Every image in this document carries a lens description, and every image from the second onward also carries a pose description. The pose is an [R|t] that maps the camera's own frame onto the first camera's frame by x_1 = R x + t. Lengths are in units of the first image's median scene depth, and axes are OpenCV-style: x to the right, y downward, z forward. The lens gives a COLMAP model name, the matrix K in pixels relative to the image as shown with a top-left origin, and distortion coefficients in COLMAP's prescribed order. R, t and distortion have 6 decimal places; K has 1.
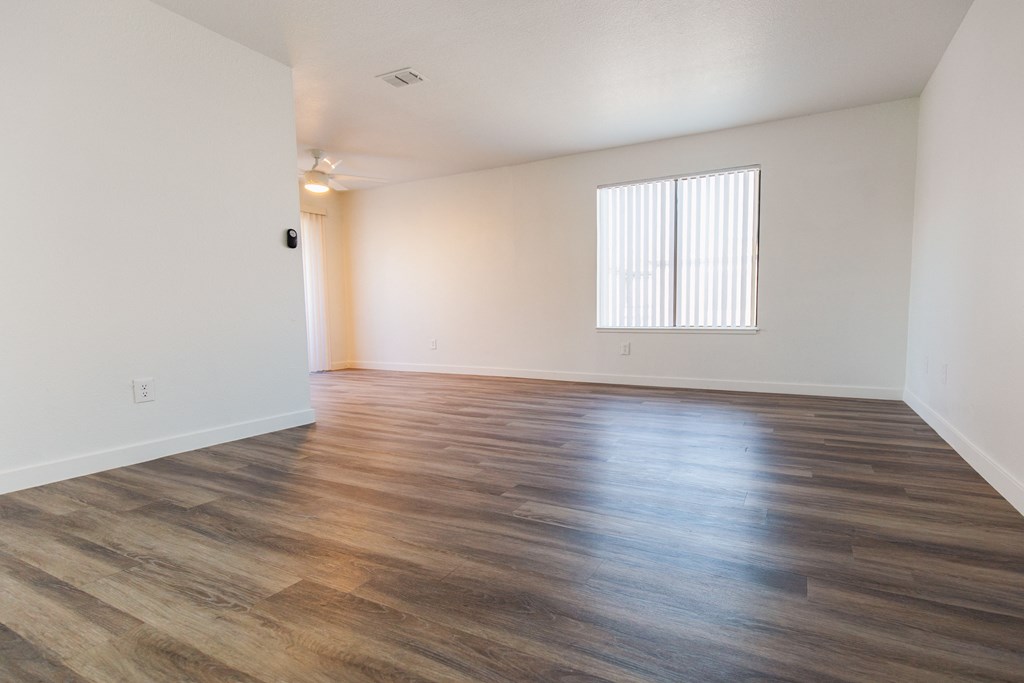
lens RADIAL K [[501.5, 0, 512.8], [0, 501.5, 349.5], [0, 0, 1]] dist [0.004080, -0.000445]
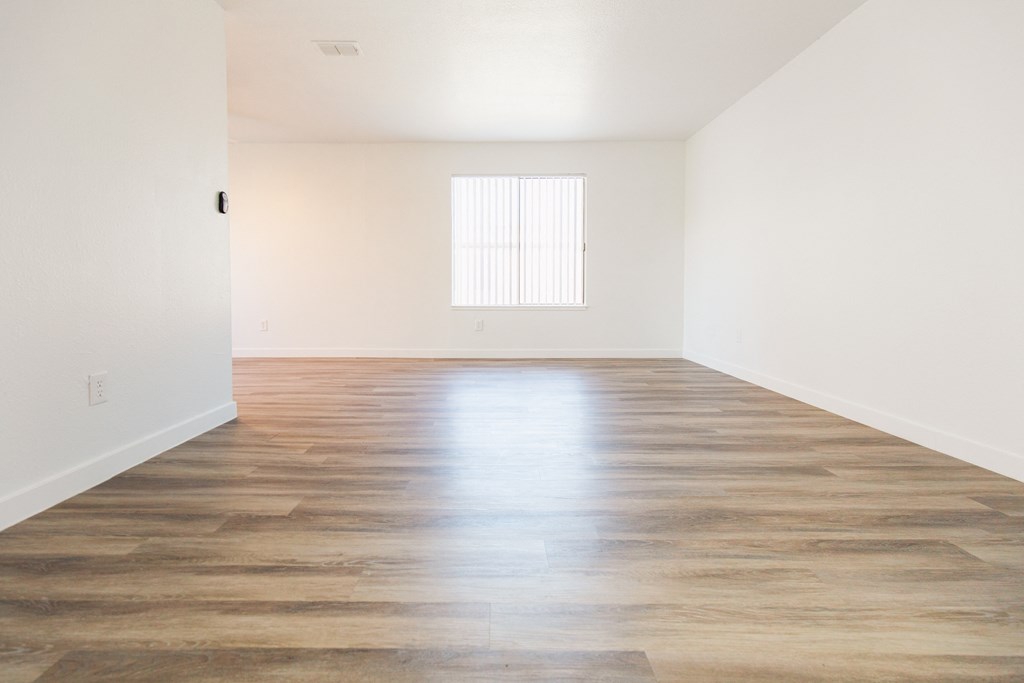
lens RADIAL K [[500.5, 0, 487.3], [0, 500.5, 306.9], [0, 0, 1]] dist [0.002737, 0.000160]
pose [[0.891622, -0.006938, 0.452727, -0.331507], [0.026740, 0.998944, -0.037353, 0.000291], [-0.451989, 0.045411, 0.890867, 0.028992]]
